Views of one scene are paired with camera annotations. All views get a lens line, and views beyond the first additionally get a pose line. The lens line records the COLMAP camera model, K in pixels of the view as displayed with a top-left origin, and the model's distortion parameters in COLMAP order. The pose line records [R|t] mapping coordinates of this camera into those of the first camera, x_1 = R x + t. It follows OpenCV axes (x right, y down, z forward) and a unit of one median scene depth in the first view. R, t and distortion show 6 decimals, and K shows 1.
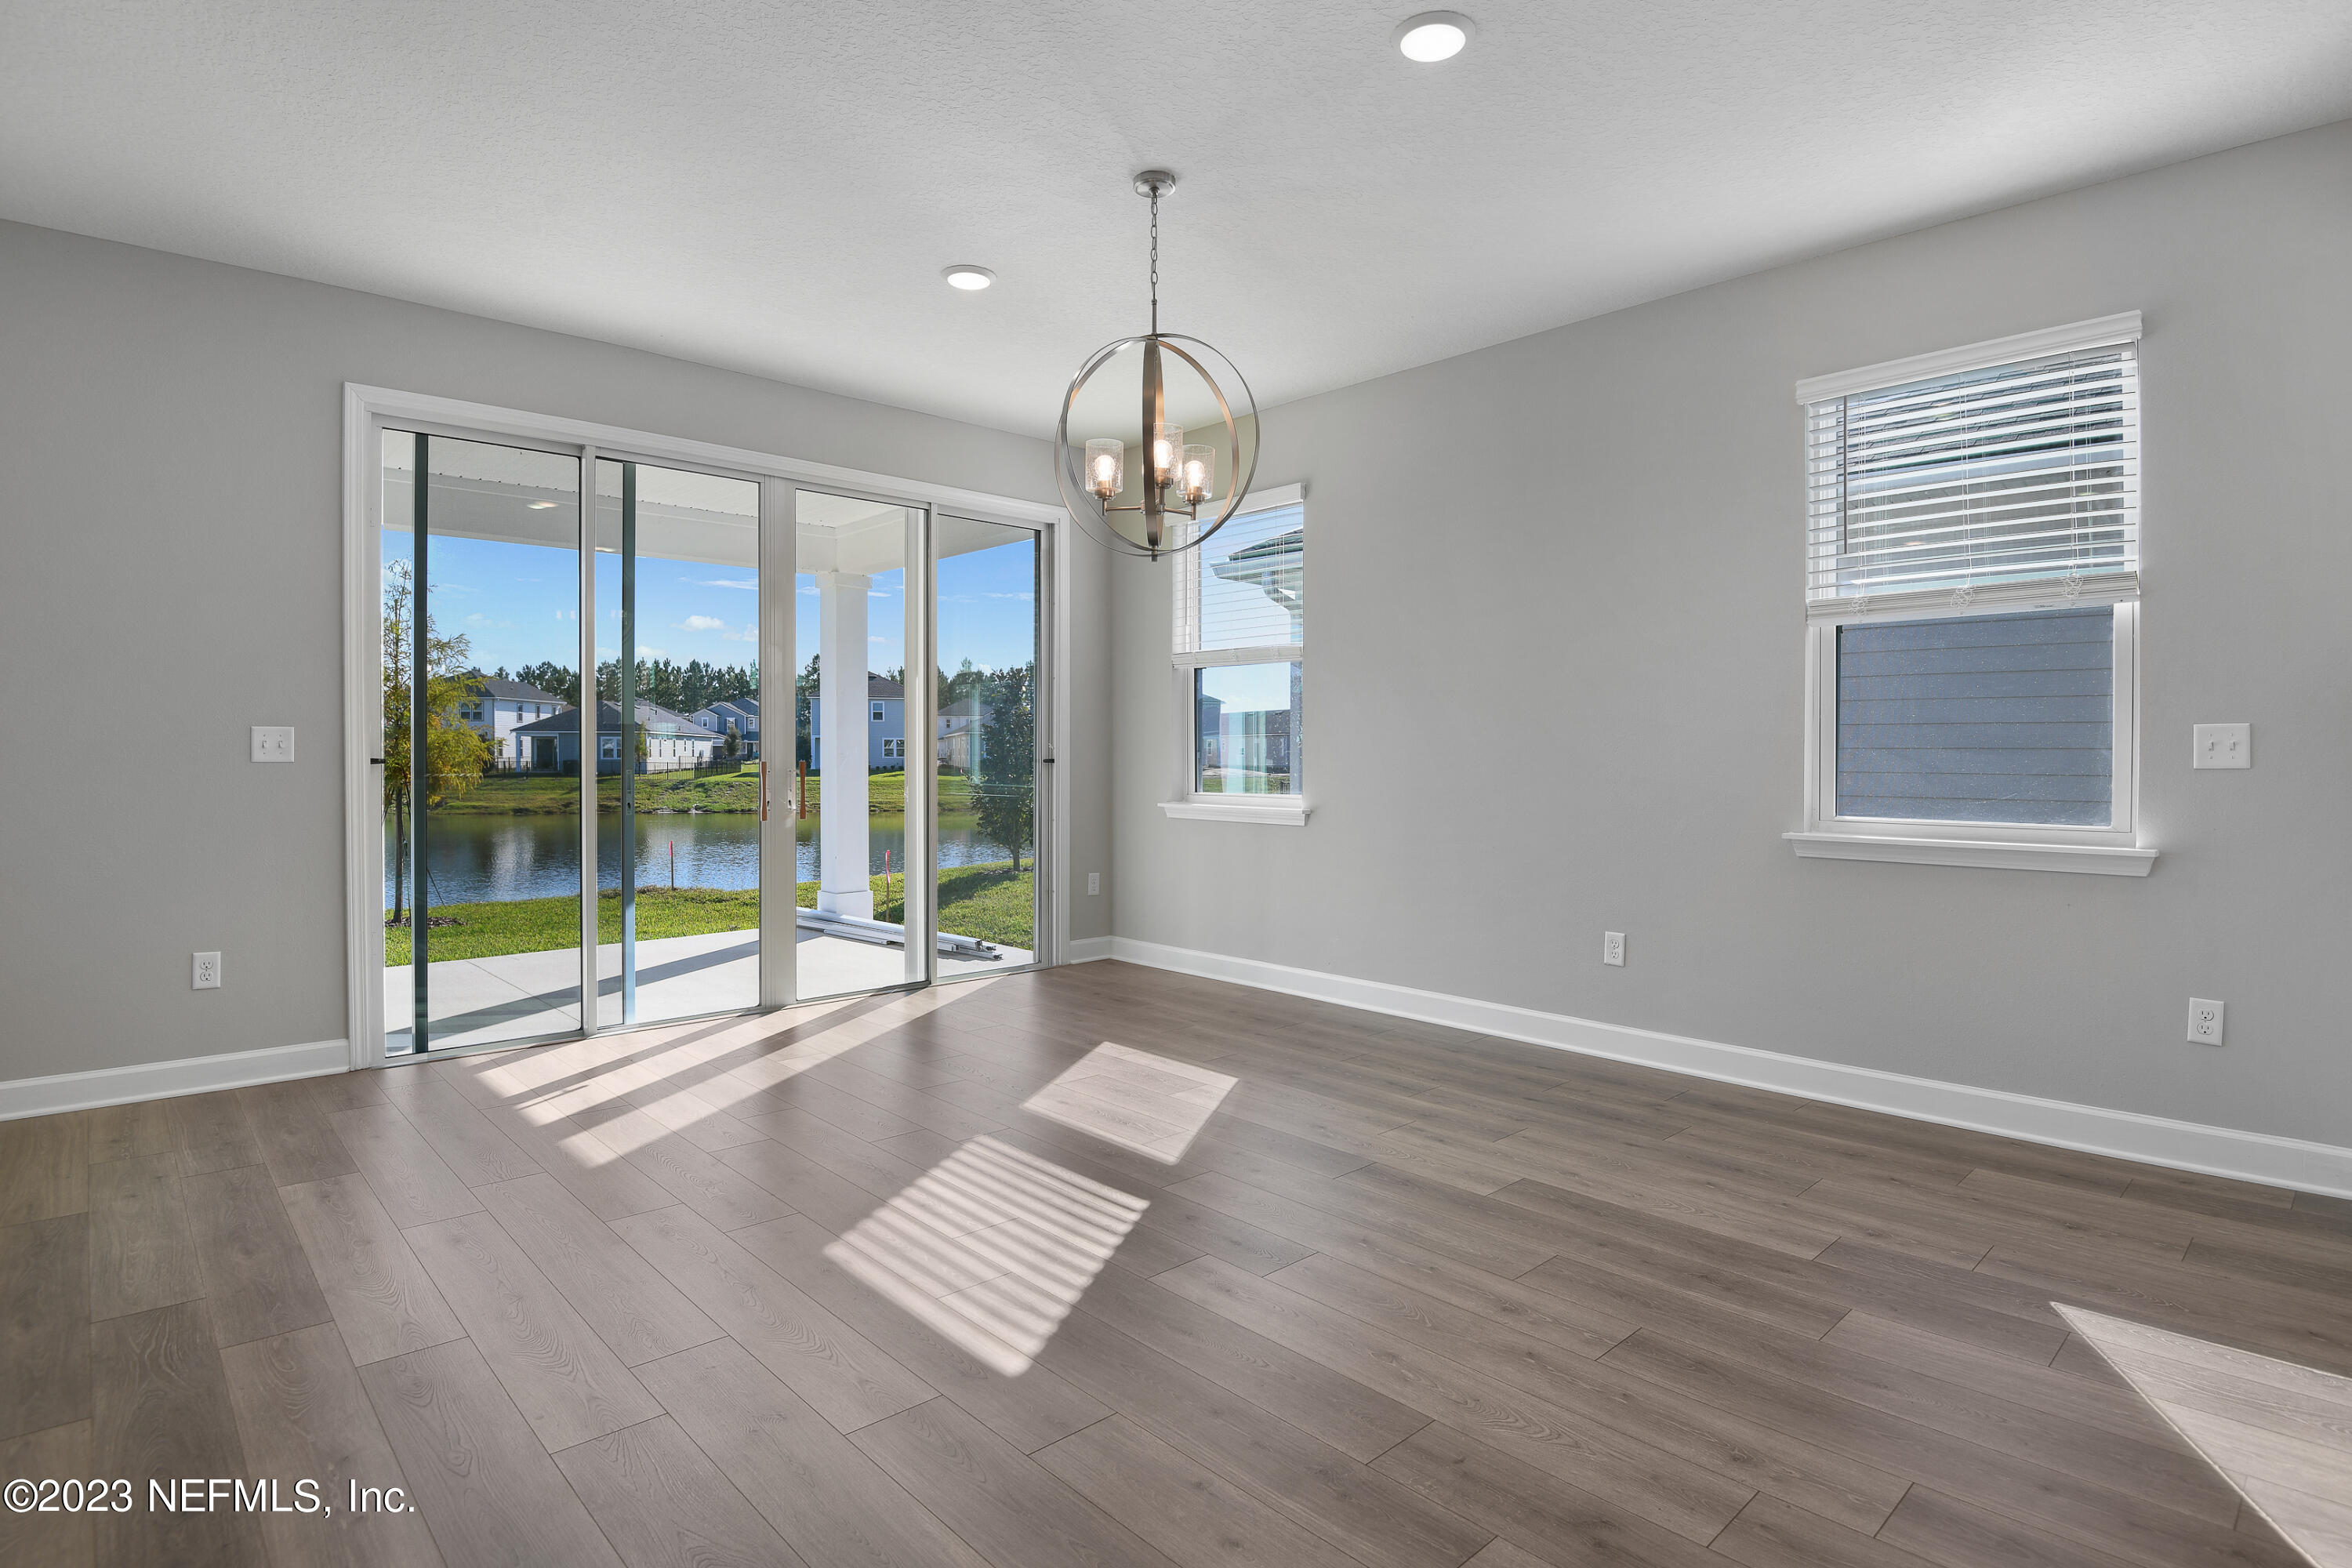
lens RADIAL K [[1193.1, 0, 1176.0], [0, 1193.1, 784.0], [0, 0, 1]] dist [0.001372, -0.041120]
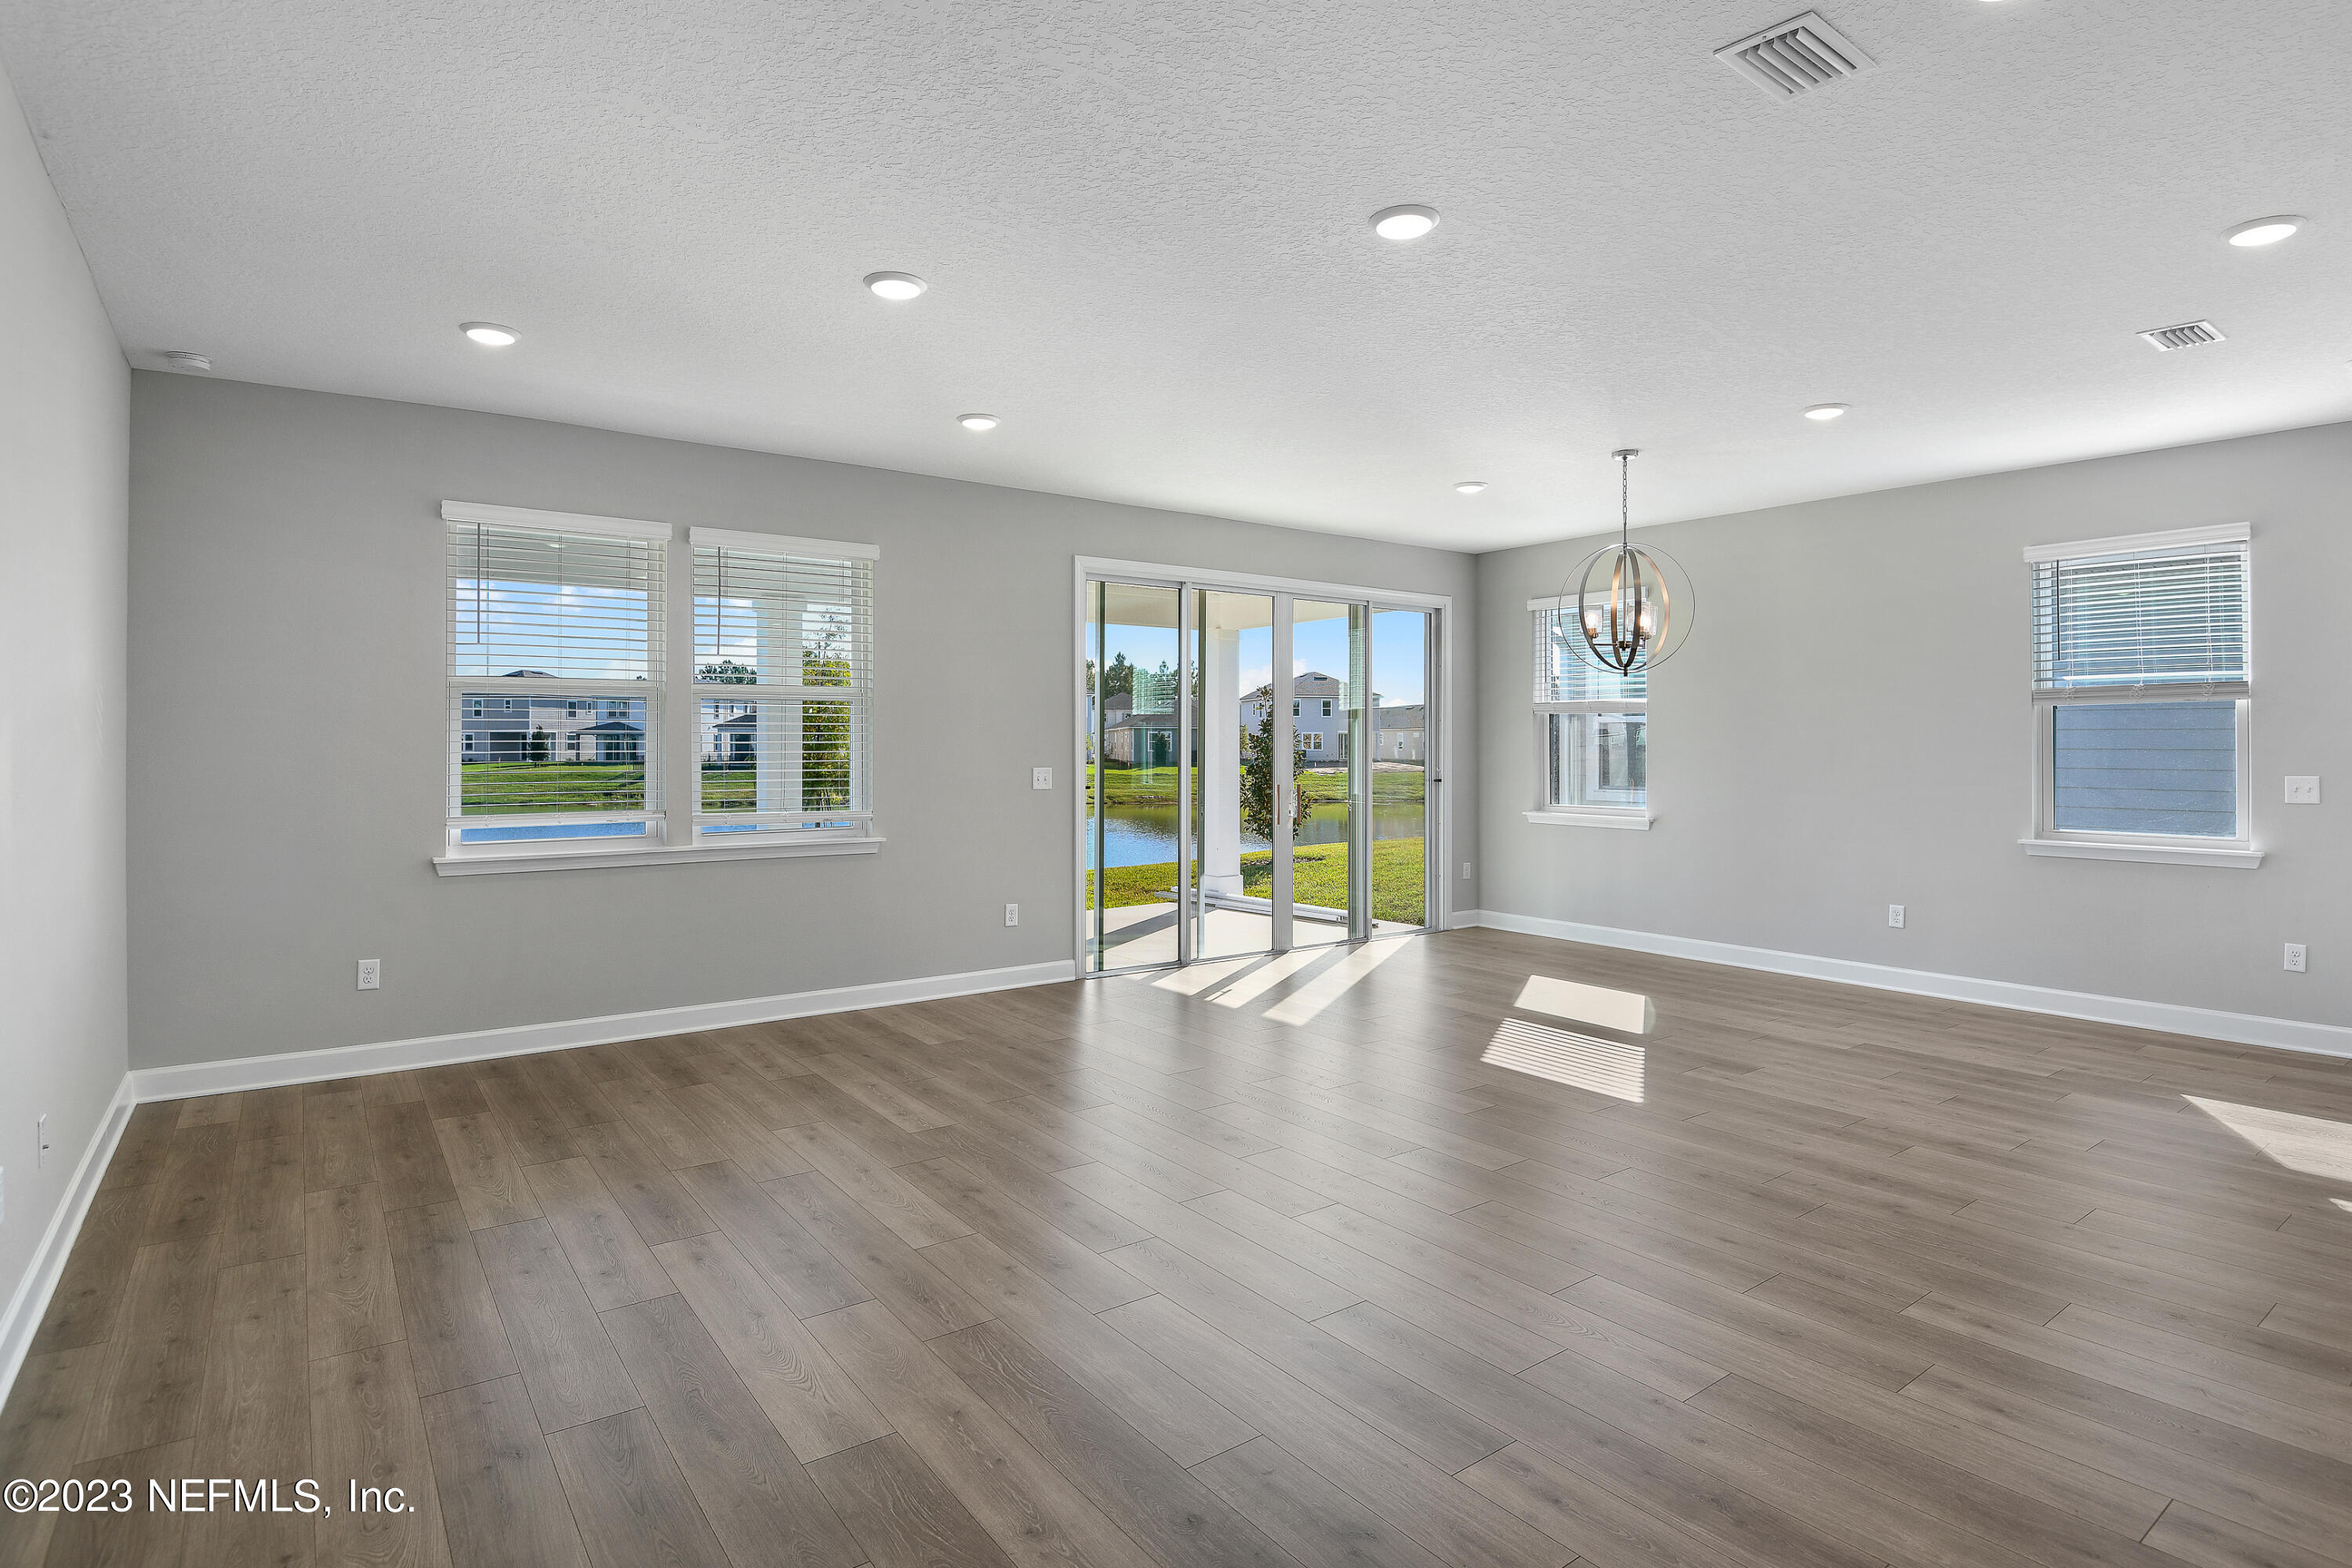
lens RADIAL K [[1209.3, 0, 1177.2], [0, 1209.3, 750.8], [0, 0, 1]] dist [0.012394, -0.041049]
pose [[0.993489, 0.000511, -0.113931, -0.370092], [-0.002865, 0.999786, -0.020494, -0.036764], [0.113896, 0.020687, 0.993277, -0.633237]]
